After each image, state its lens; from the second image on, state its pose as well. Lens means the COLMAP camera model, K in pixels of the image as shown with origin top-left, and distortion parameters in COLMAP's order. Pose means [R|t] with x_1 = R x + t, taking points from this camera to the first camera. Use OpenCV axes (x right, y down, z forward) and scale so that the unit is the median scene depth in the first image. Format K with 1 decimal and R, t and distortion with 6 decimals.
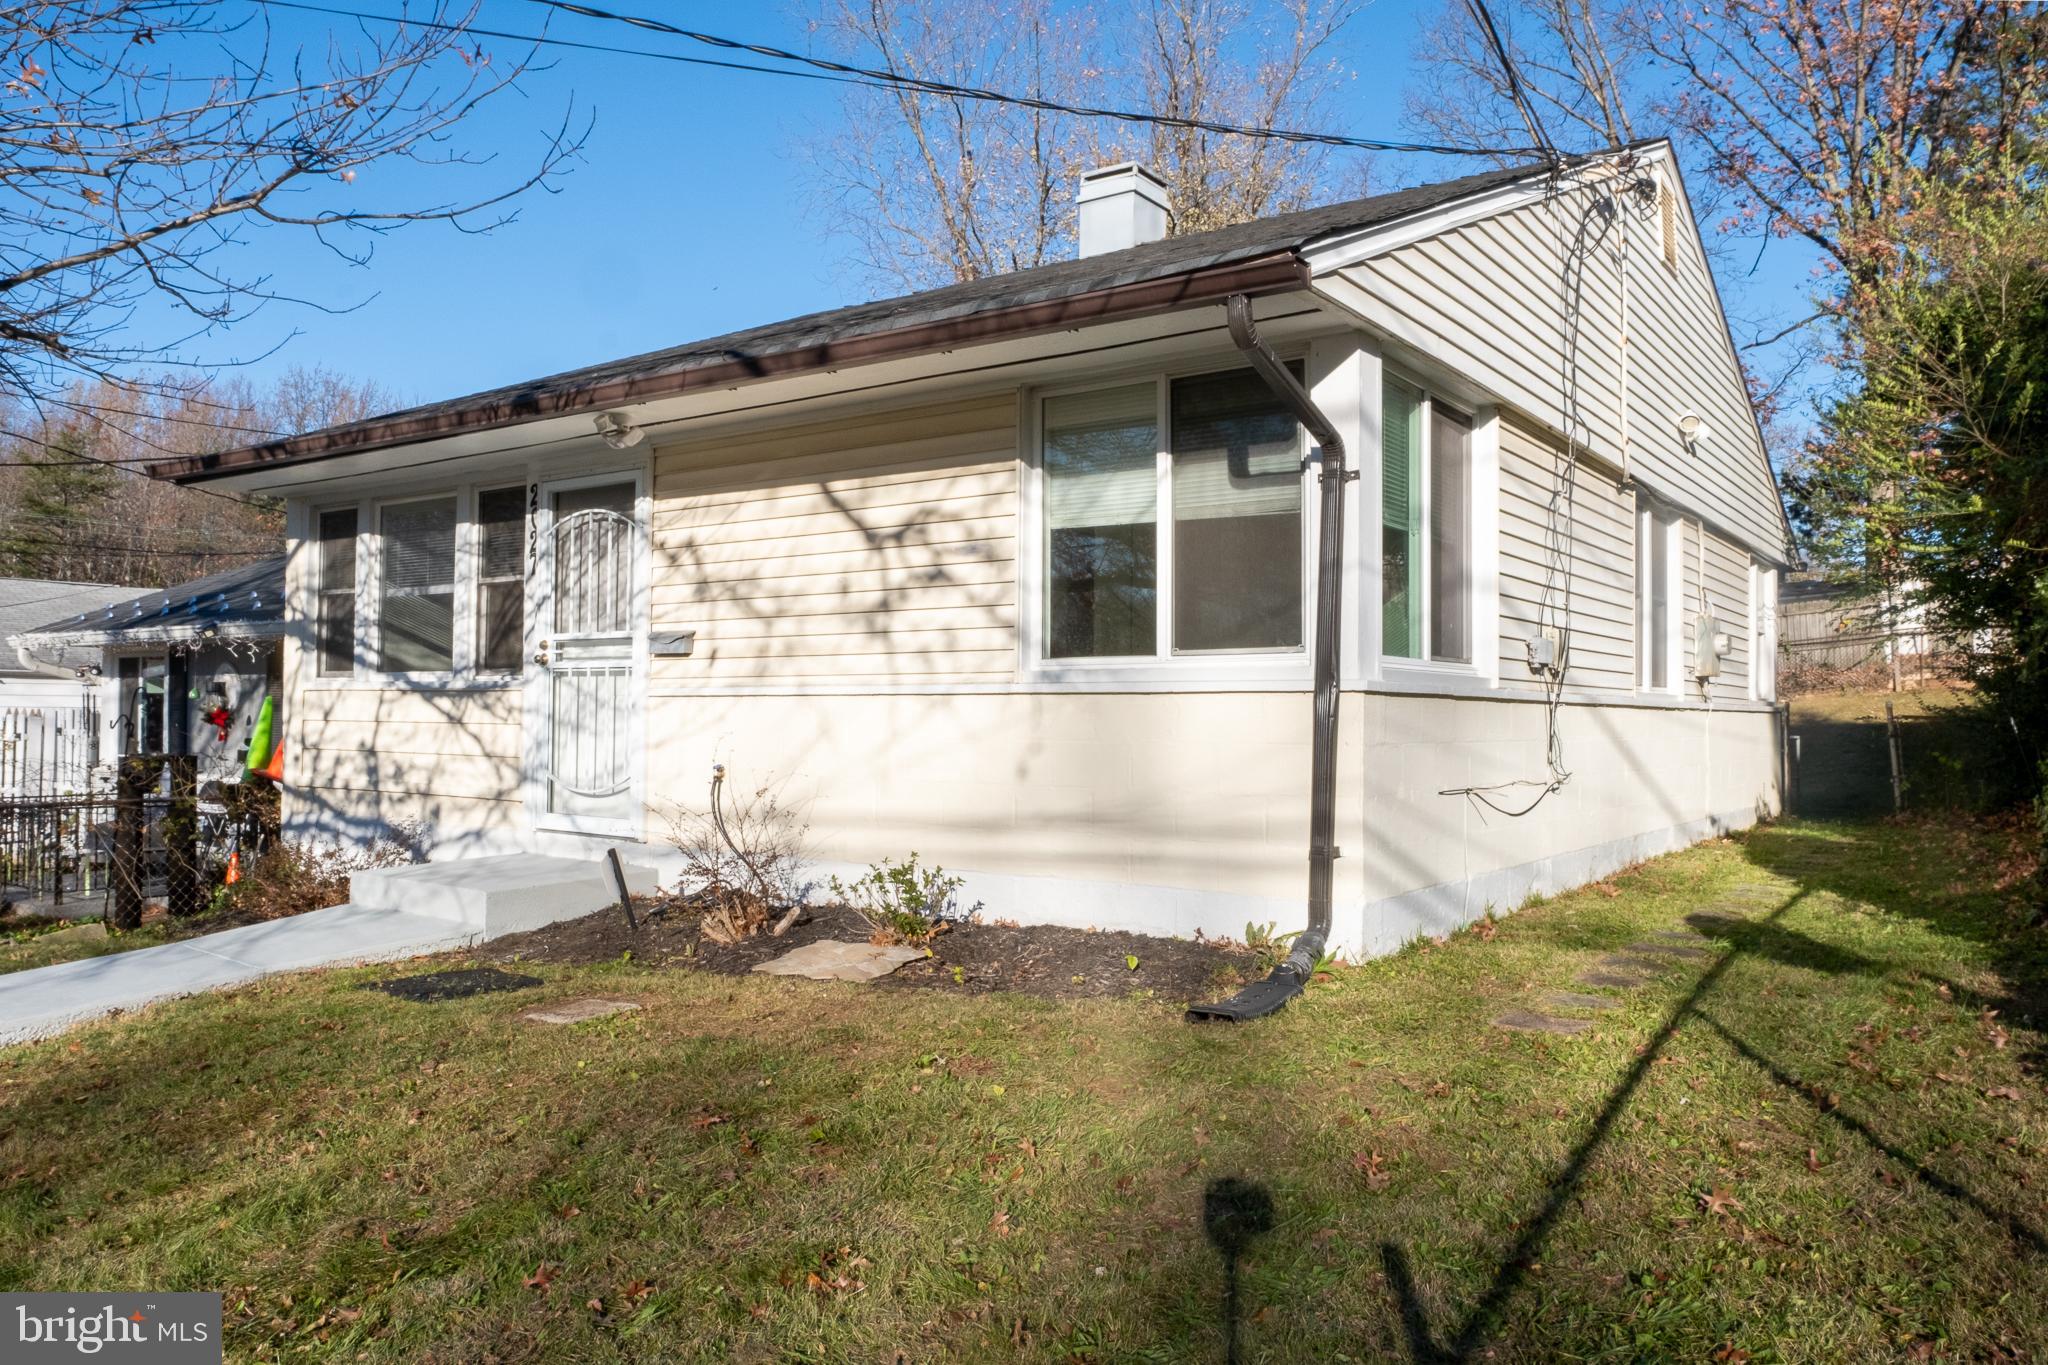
lens RADIAL K [[1495.9, 0, 1024.0], [0, 1495.9, 682.5], [0, 0, 1]] dist [-0.011079, 0.001644]
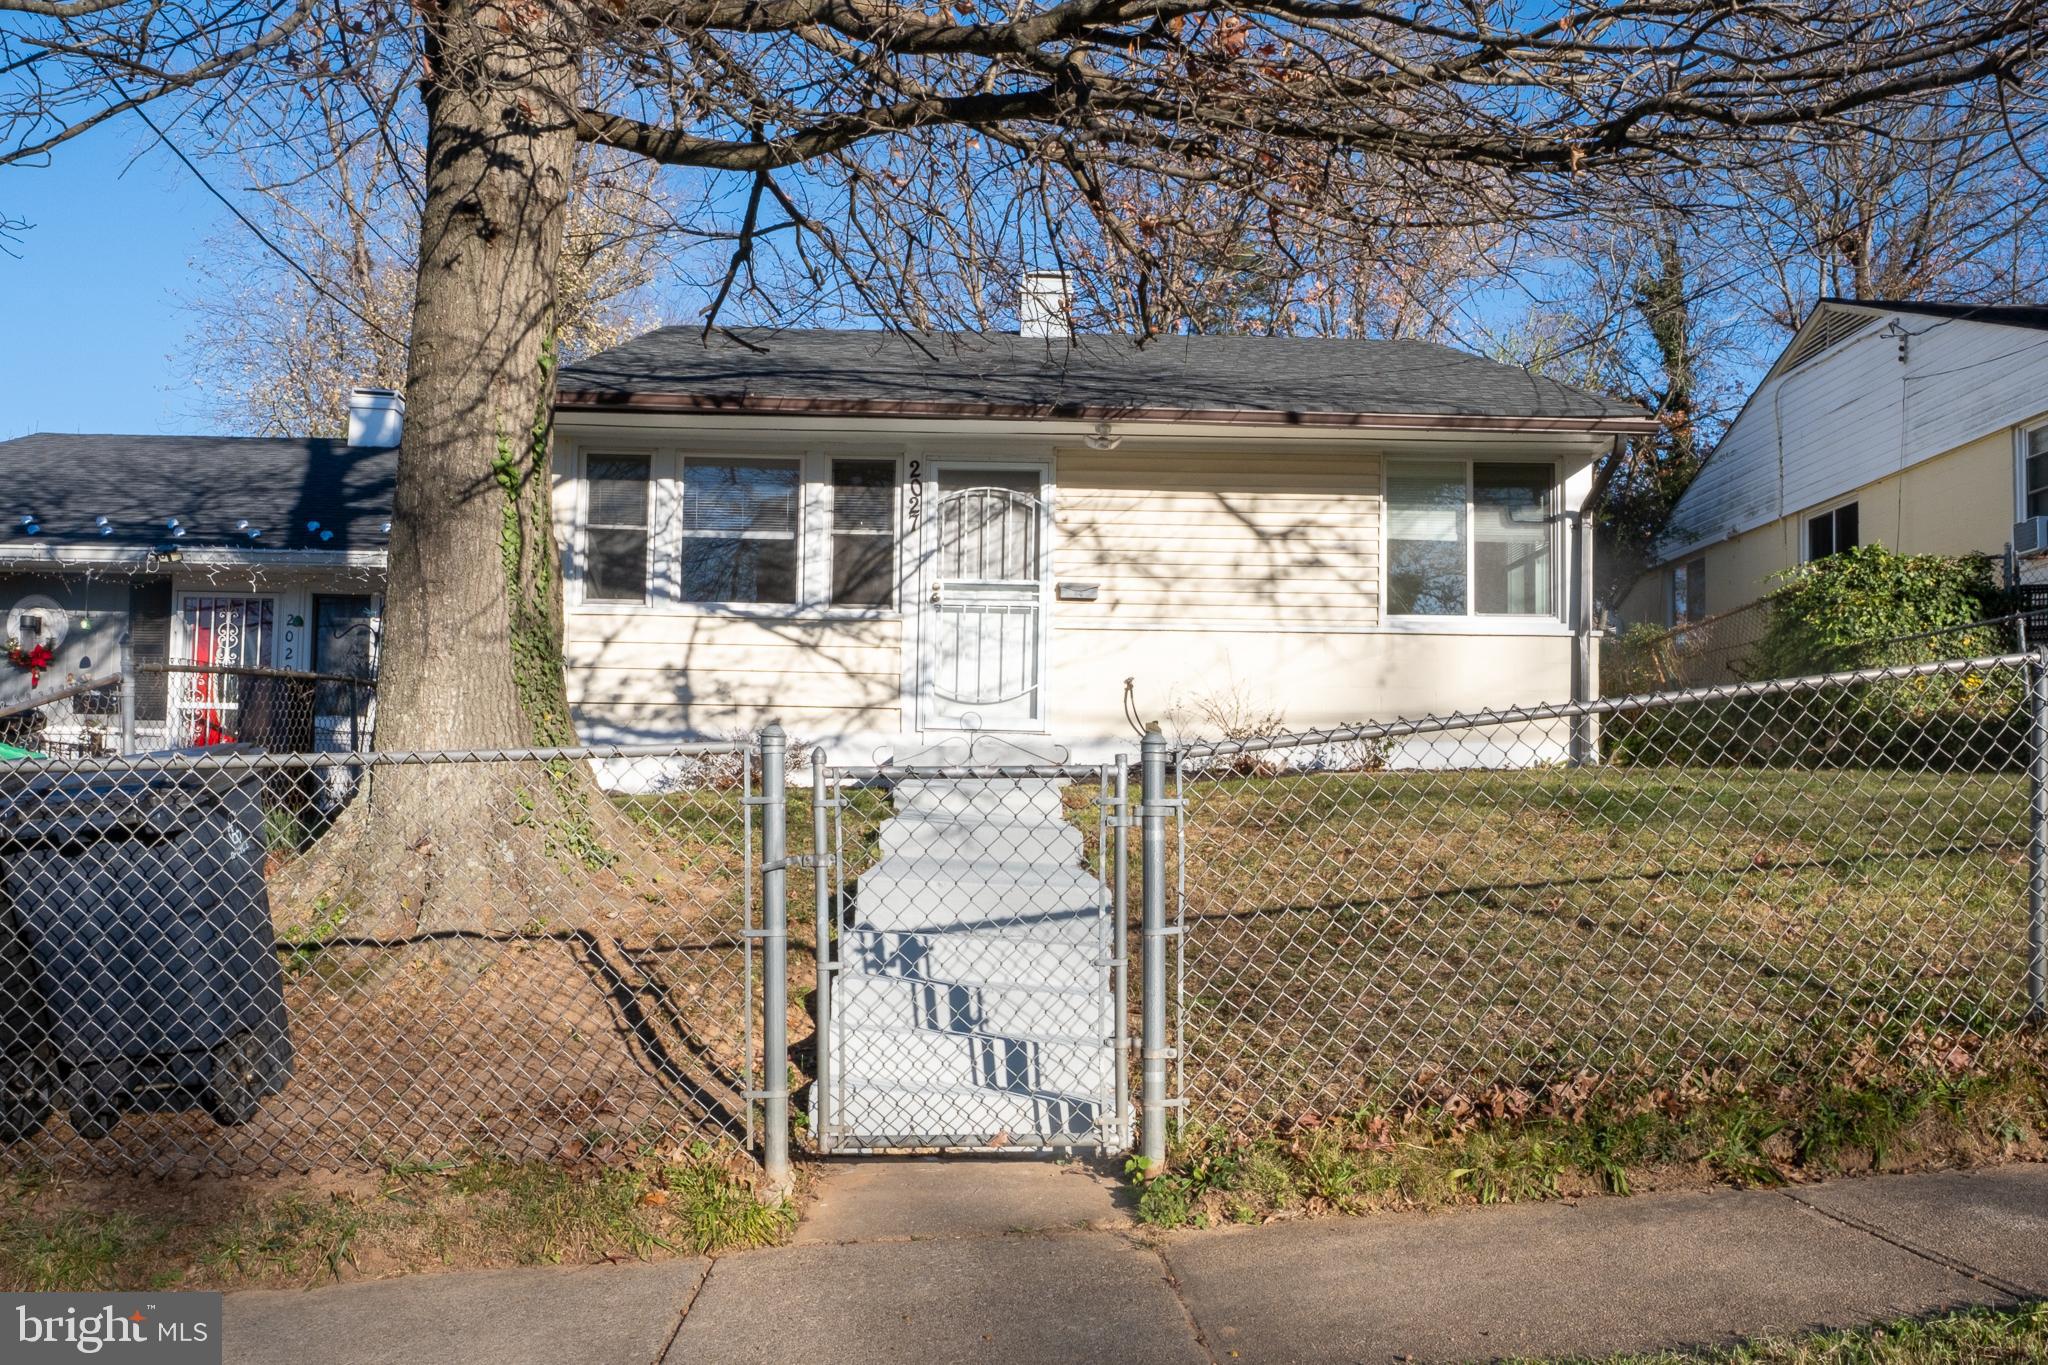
lens RADIAL K [[1495.9, 0, 1024.0], [0, 1495.9, 682.5], [0, 0, 1]] dist [-0.011079, 0.001644]
pose [[0.793328, 0.046403, 0.607023, -1.003848], [-0.021380, 0.998599, -0.048395, 0.112934], [-0.608419, 0.025415, 0.793209, -0.059818]]
